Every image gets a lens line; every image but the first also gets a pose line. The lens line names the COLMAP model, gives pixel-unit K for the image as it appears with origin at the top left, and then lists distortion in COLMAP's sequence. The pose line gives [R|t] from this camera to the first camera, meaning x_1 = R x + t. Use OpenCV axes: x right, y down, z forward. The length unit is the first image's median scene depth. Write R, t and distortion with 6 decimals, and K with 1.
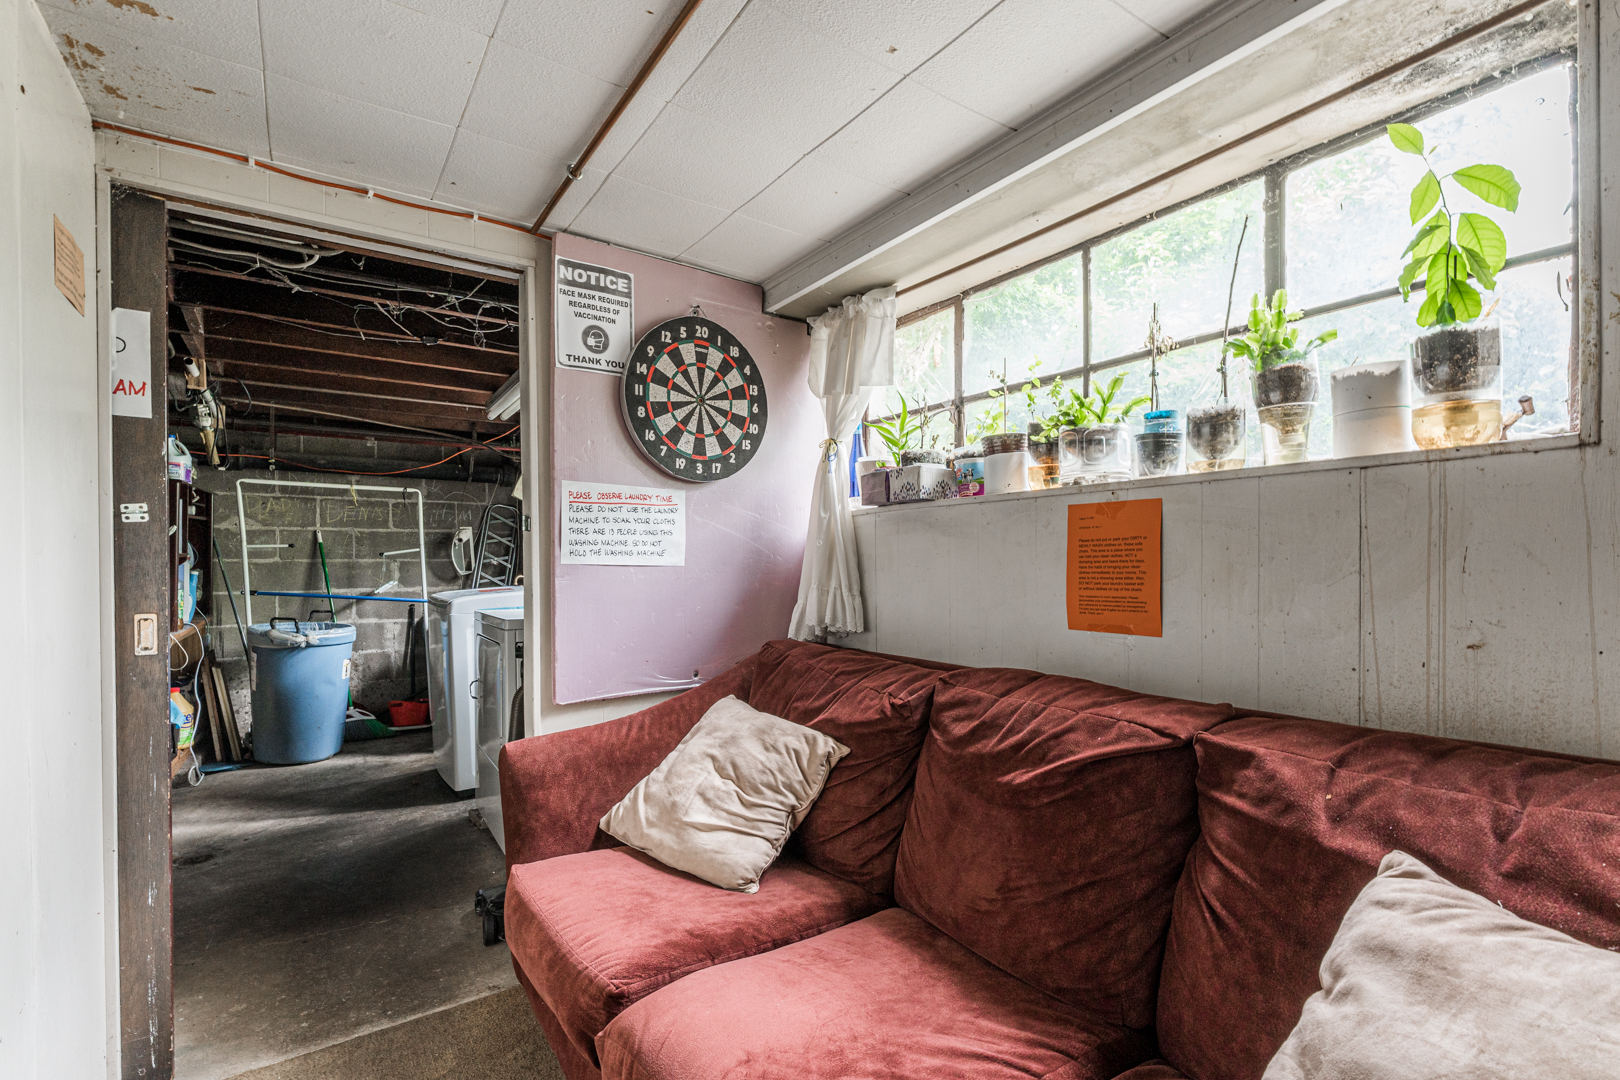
lens RADIAL K [[732.3, 0, 811.0], [0, 732.3, 575.6], [0, 0, 1]] dist [-0.000217, -0.000083]
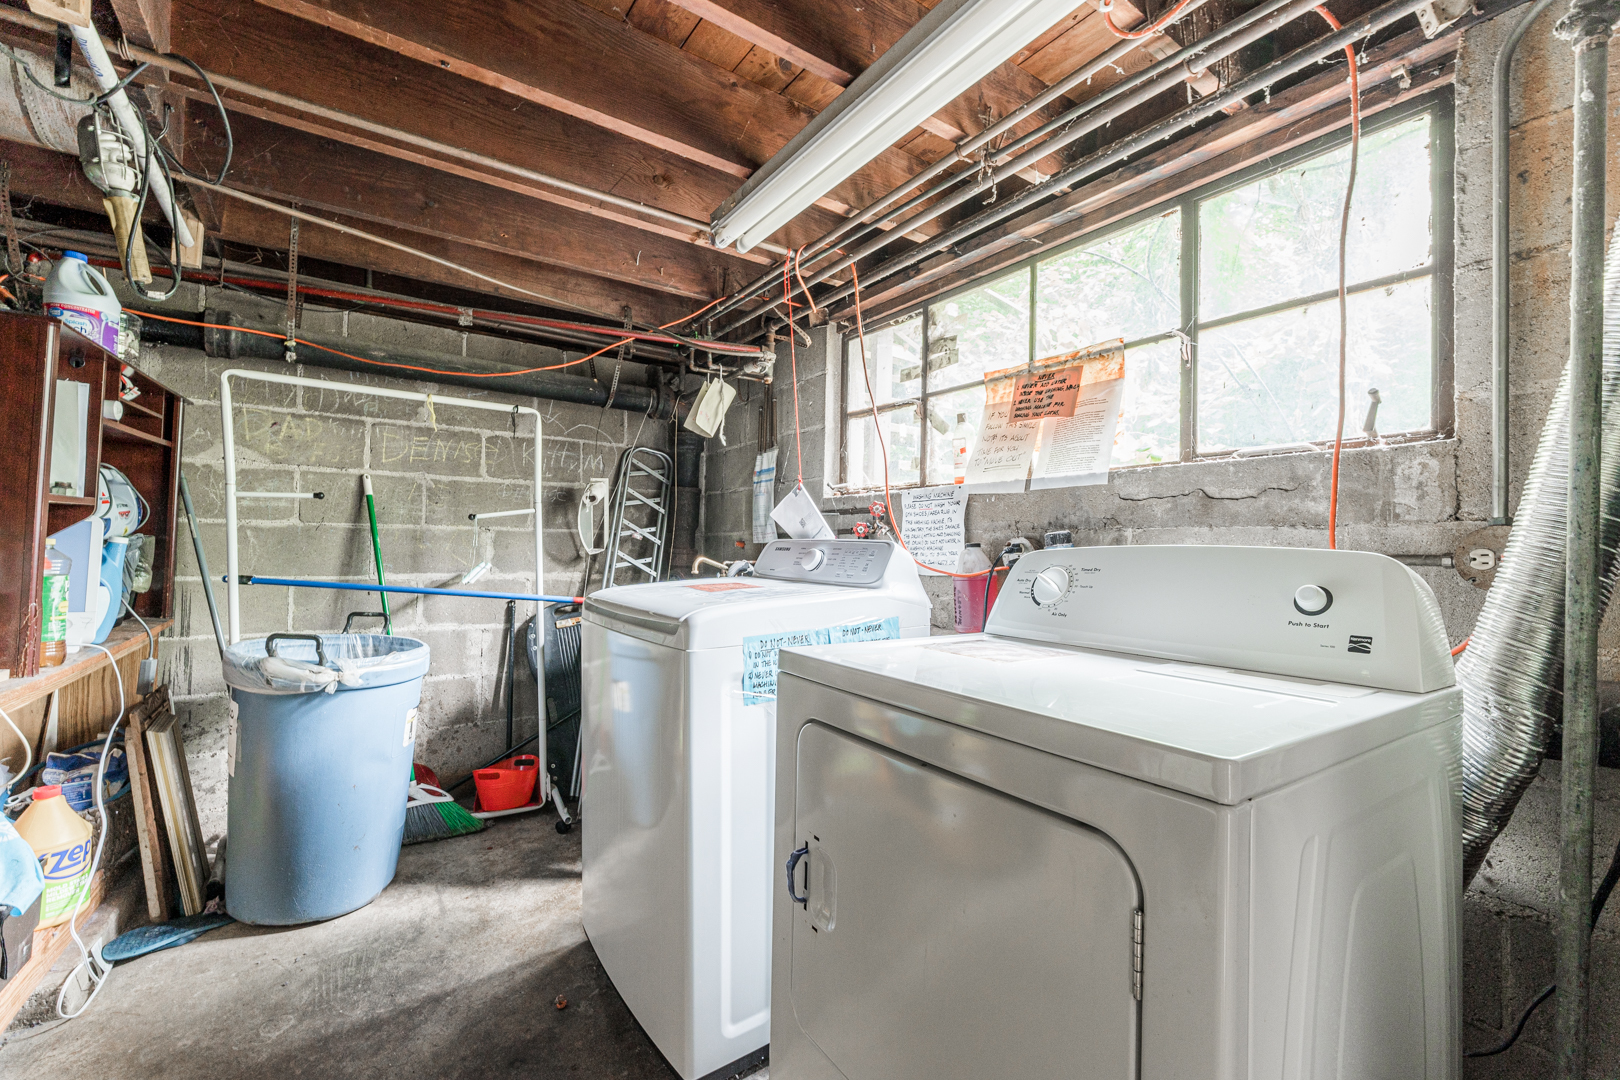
lens RADIAL K [[684.2, 0, 810.0], [0, 684.2, 540.0], [0, 0, 1]] dist [-0.000815, 0.000165]
pose [[0.999797, 0.019084, -0.006408, -0.313706], [-0.019279, 0.999305, -0.031903, 0.001805], [0.005794, 0.032020, 0.999470, 0.456302]]
